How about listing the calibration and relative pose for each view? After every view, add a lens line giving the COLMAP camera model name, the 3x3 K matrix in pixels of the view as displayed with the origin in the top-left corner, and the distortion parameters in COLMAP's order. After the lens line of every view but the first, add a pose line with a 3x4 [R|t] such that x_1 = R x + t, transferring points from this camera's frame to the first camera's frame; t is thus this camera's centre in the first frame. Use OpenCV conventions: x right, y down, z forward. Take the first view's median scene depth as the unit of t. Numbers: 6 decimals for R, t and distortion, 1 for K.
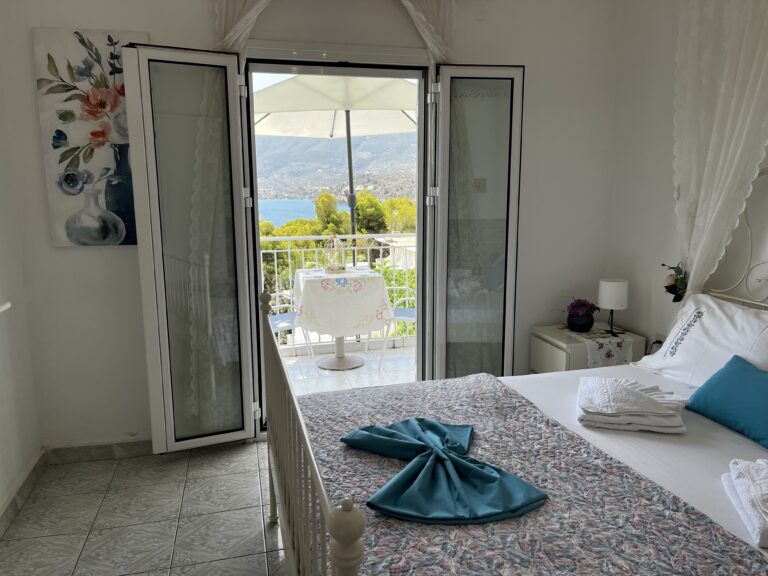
lens RADIAL K [[573.3, 0, 384.0], [0, 573.3, 288.0], [0, 0, 1]] dist [0.118540, -0.130374]
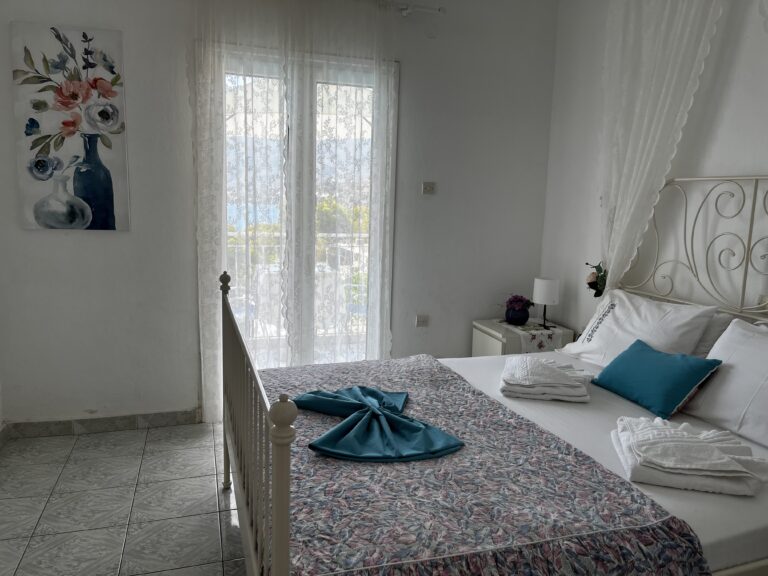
lens RADIAL K [[573.3, 0, 384.0], [0, 573.3, 288.0], [0, 0, 1]] dist [0.118540, -0.130374]
pose [[0.997629, 0.026106, 0.063677, 0.023183], [-0.025125, 0.999554, -0.016158, 0.041435], [-0.064070, 0.014520, 0.997840, -0.103128]]
